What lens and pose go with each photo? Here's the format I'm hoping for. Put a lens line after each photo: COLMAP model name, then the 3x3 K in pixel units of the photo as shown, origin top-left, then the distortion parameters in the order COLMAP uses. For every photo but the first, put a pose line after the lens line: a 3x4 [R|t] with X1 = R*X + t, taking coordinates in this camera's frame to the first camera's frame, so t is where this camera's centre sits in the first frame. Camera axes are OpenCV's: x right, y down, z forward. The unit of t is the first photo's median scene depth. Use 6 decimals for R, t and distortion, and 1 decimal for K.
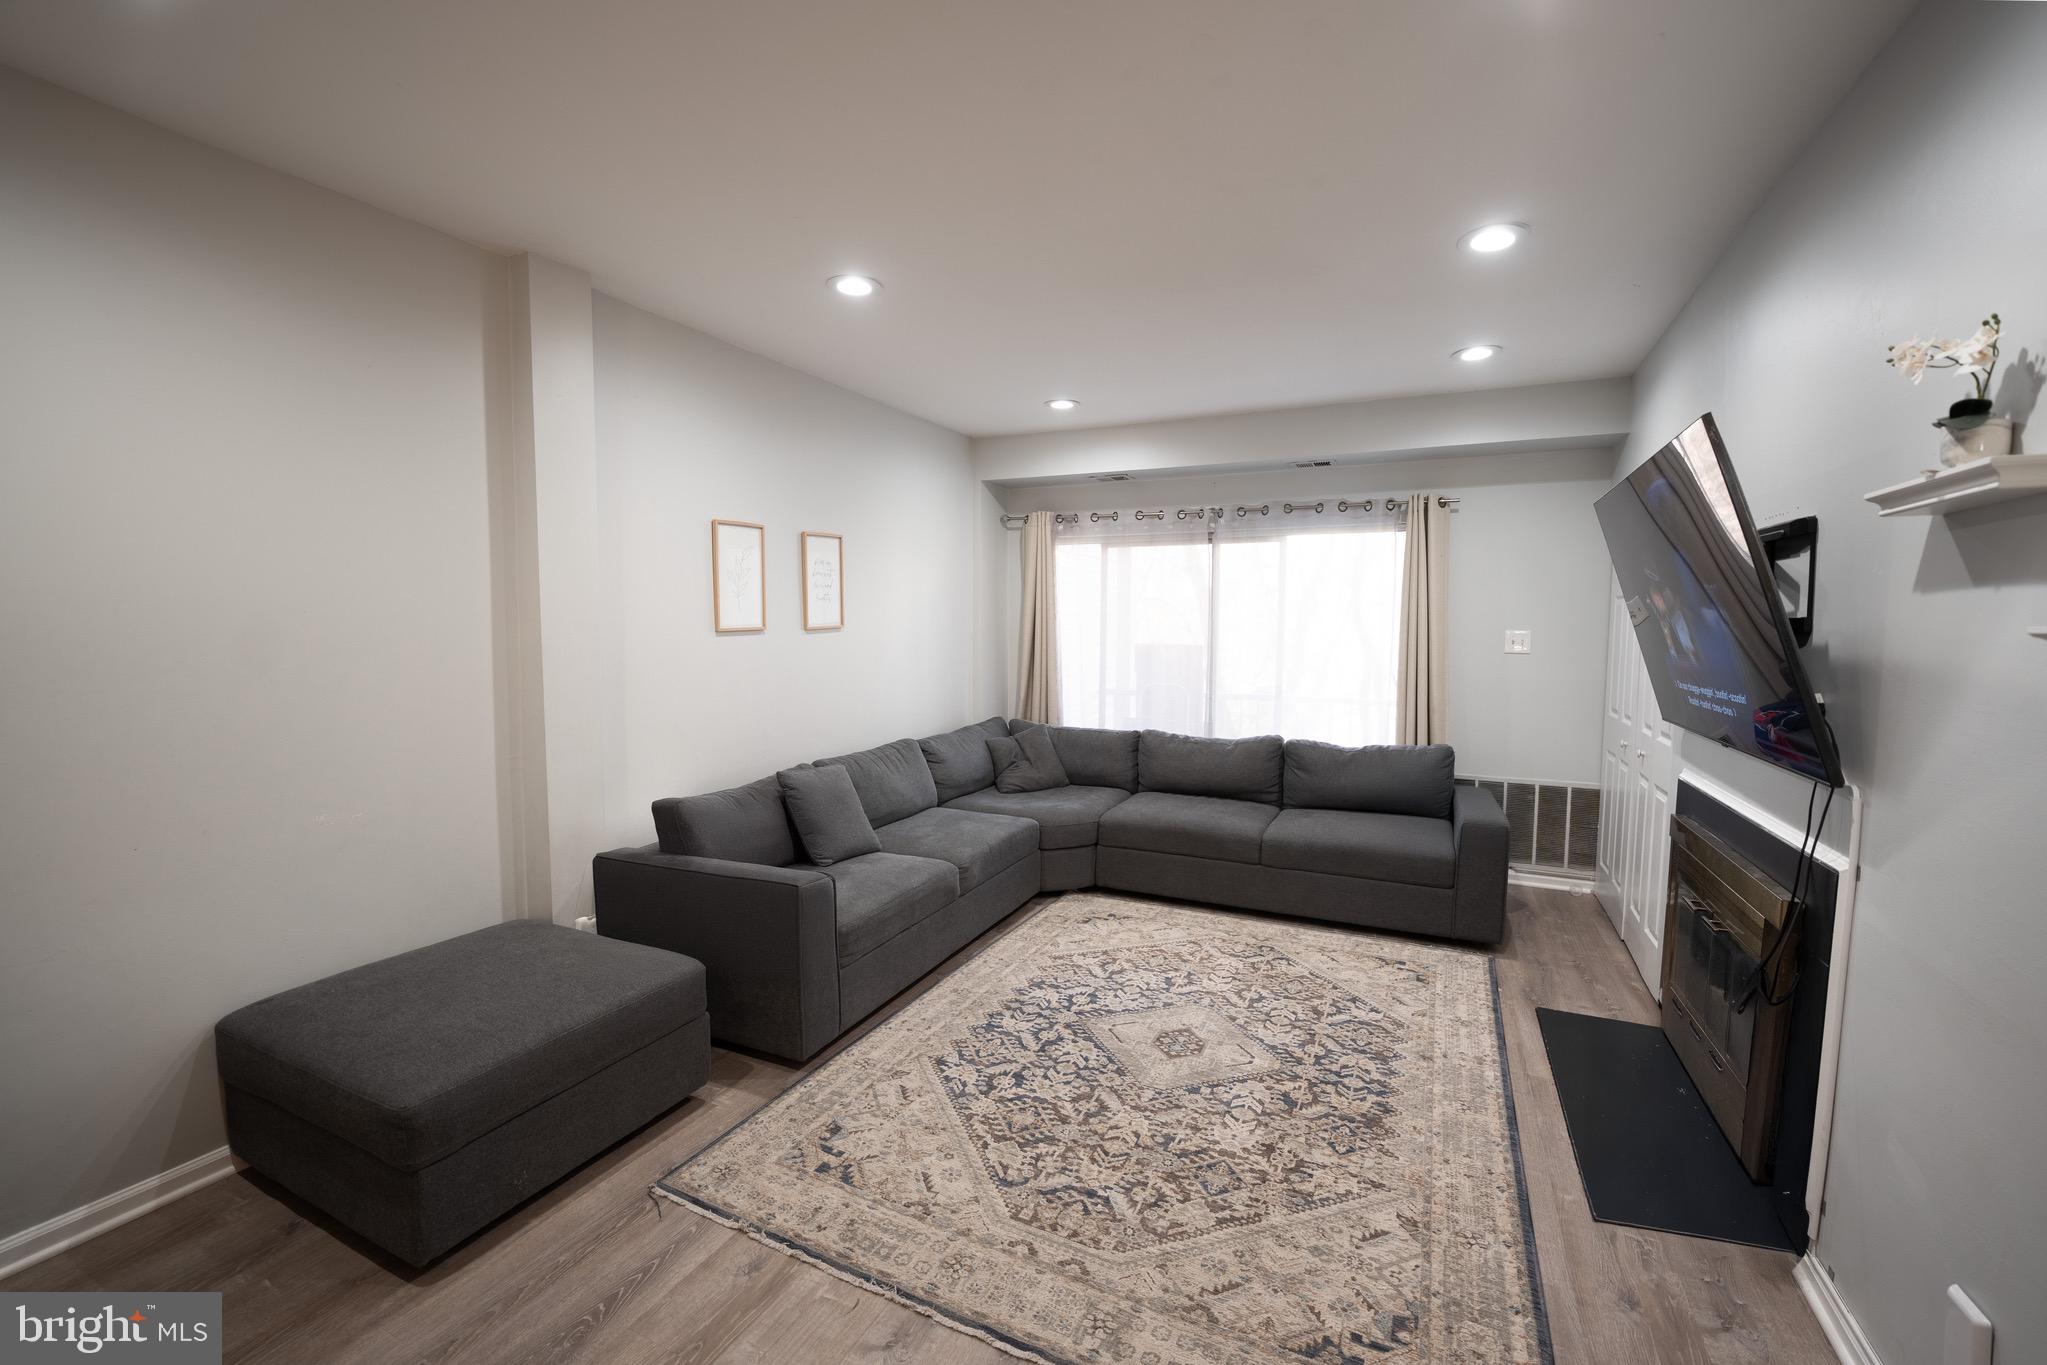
lens RADIAL K [[842.0, 0, 1020.6], [0, 842.0, 687.7], [0, 0, 1]] dist [-0.023377, -0.000297]
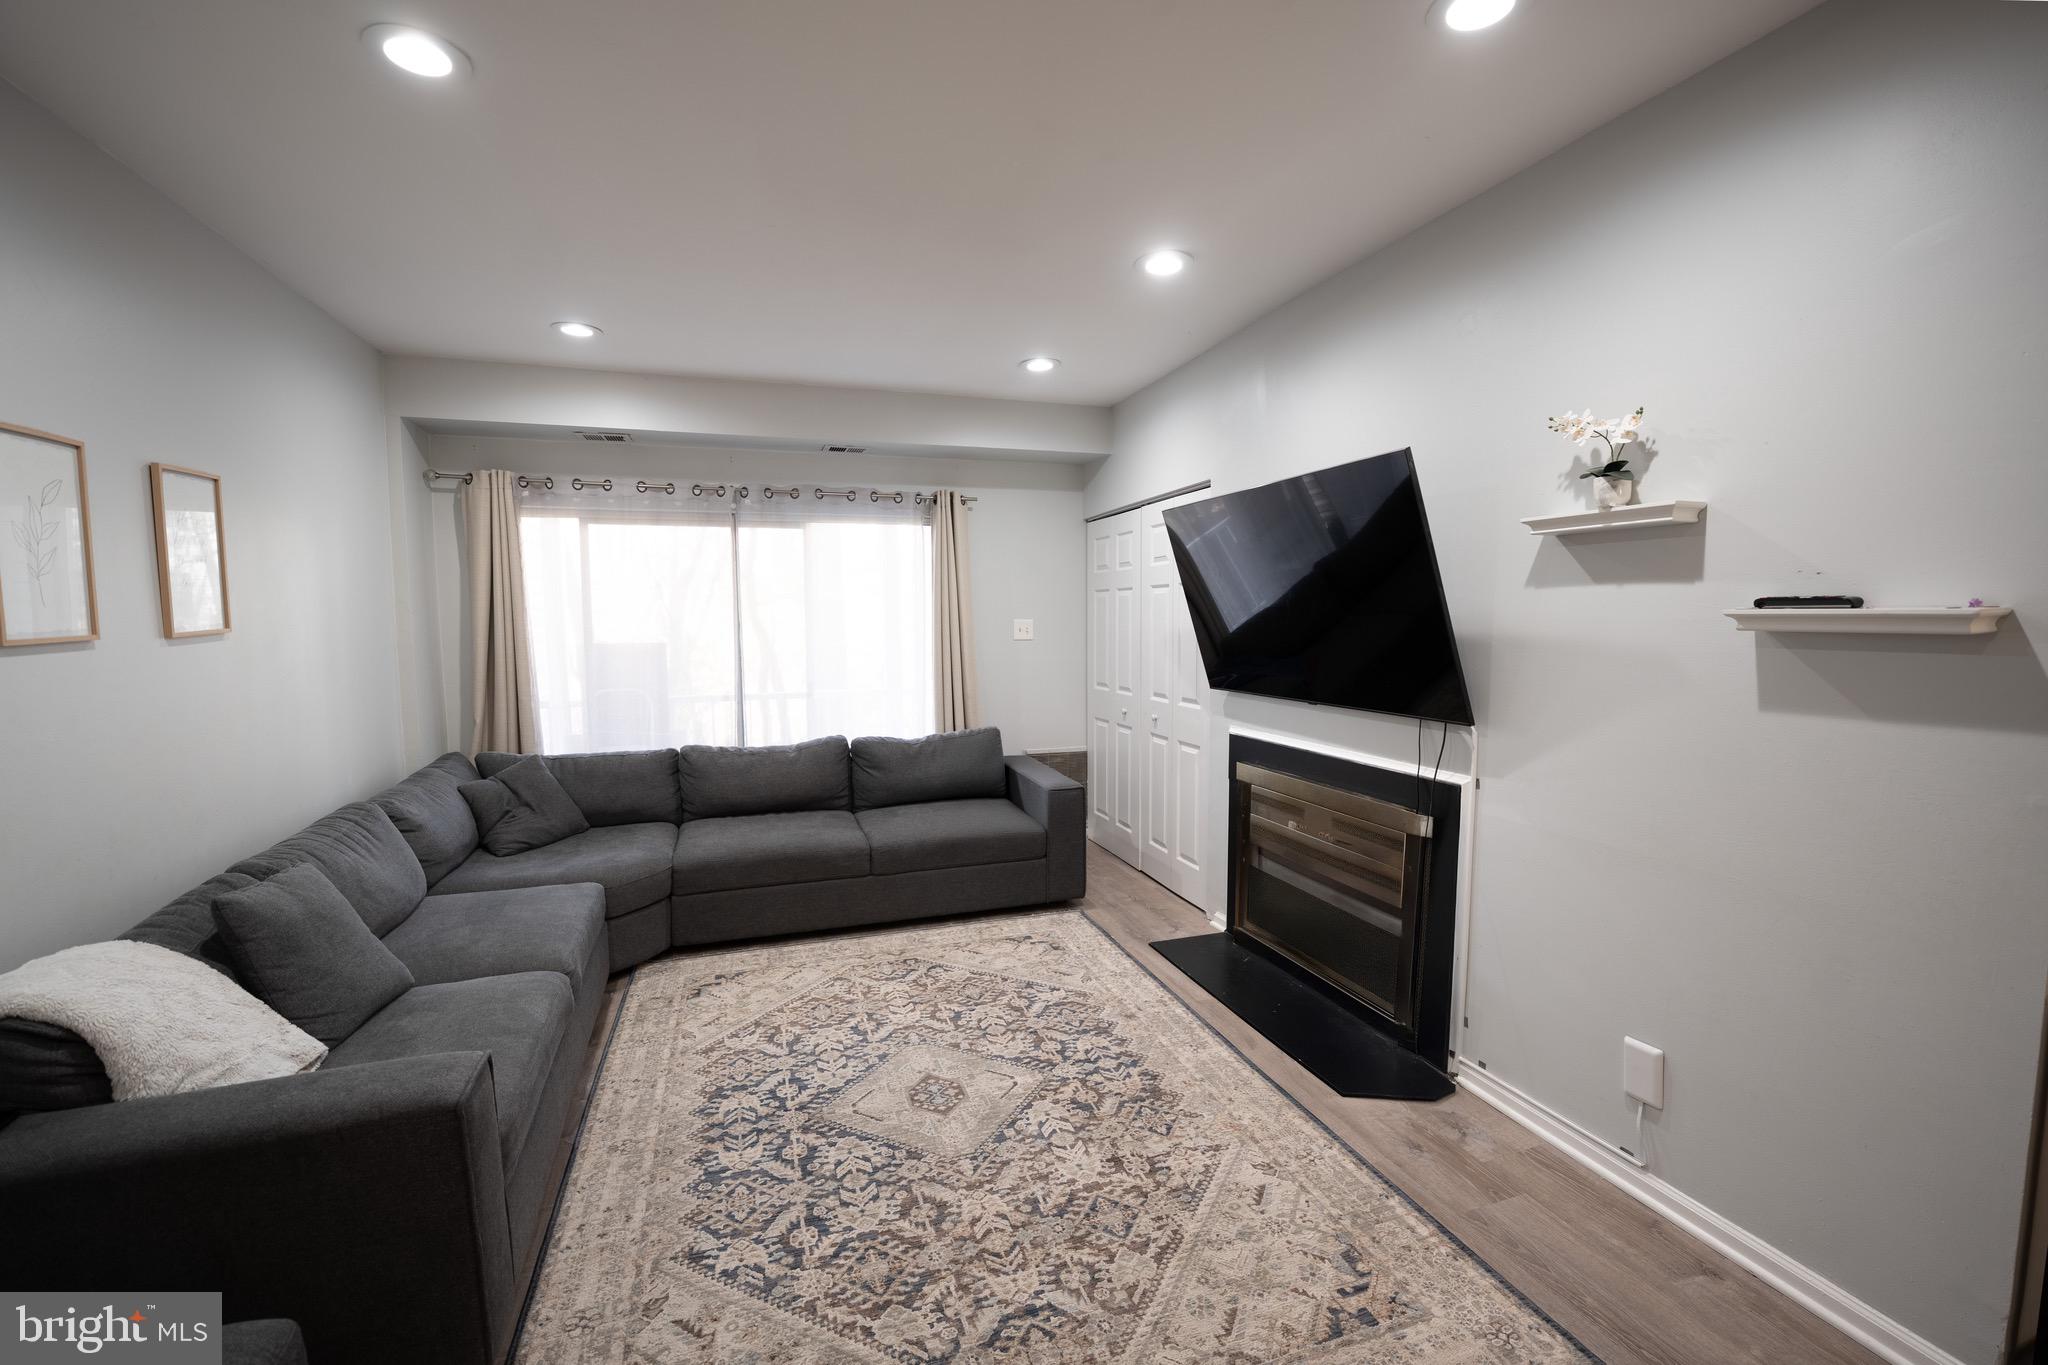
lens RADIAL K [[846.6, 0, 1020.3], [0, 846.6, 684.4], [0, 0, 1]] dist [-0.024627, 0.000351]
pose [[0.715993, -0.067335, 0.694853, -0.295452], [0.064631, 0.997456, 0.030061, -0.022498], [-0.695110, 0.023386, 0.718523, 0.262277]]
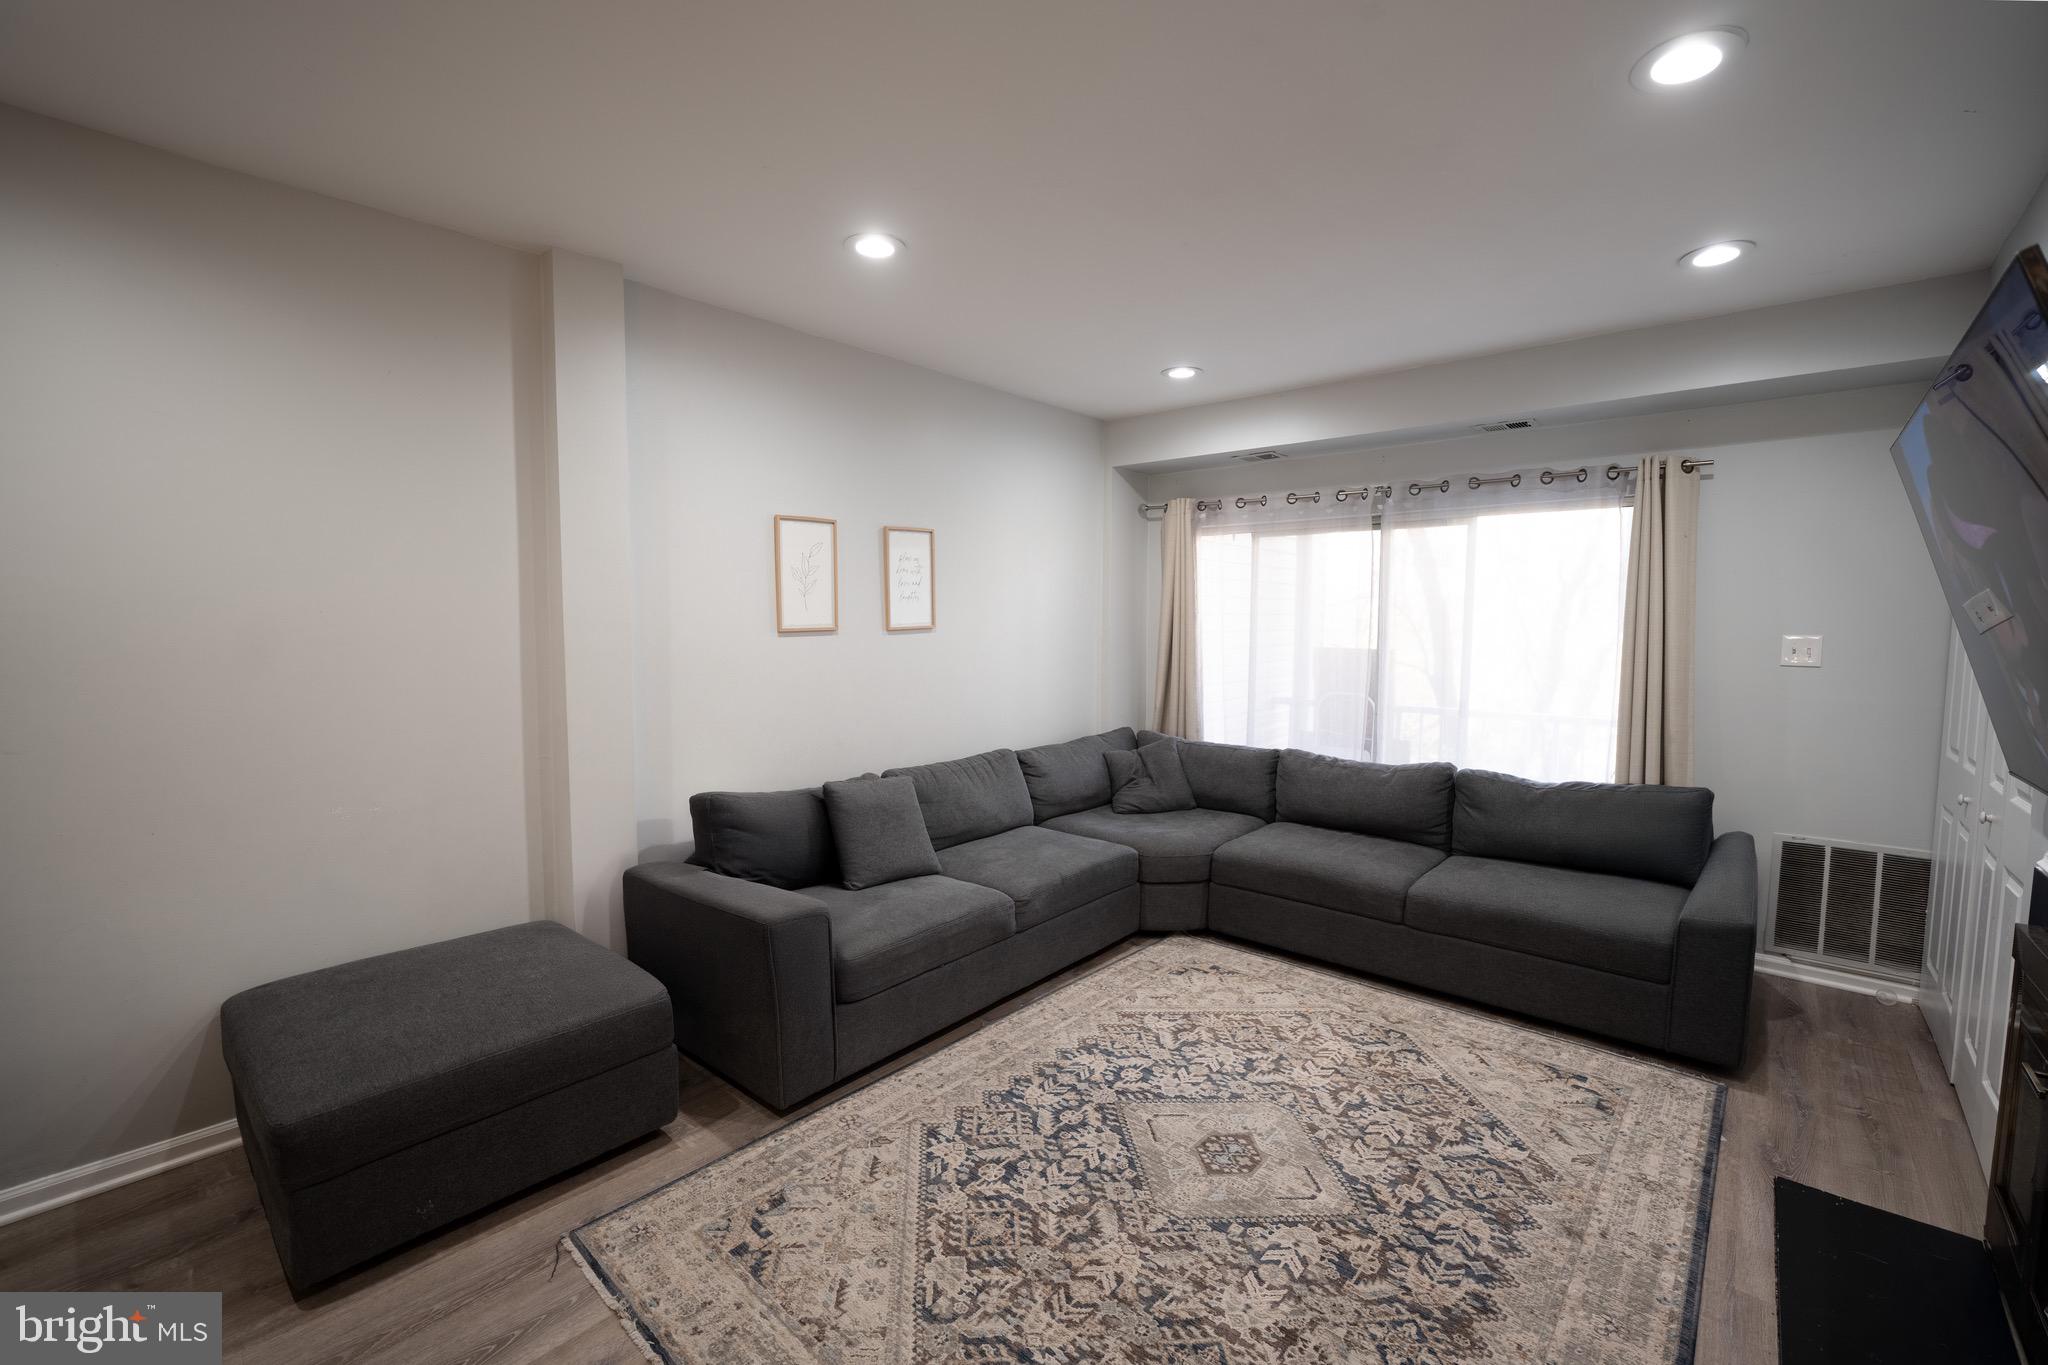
lens RADIAL K [[846.6, 0, 1020.3], [0, 846.6, 684.4], [0, 0, 1]] dist [-0.024627, 0.000351]
pose [[0.963588, 0.021037, -0.266561, 0.179725], [-0.022003, 0.999758, -0.000639, -0.013749], [0.266483, 0.006481, 0.963818, 0.158707]]
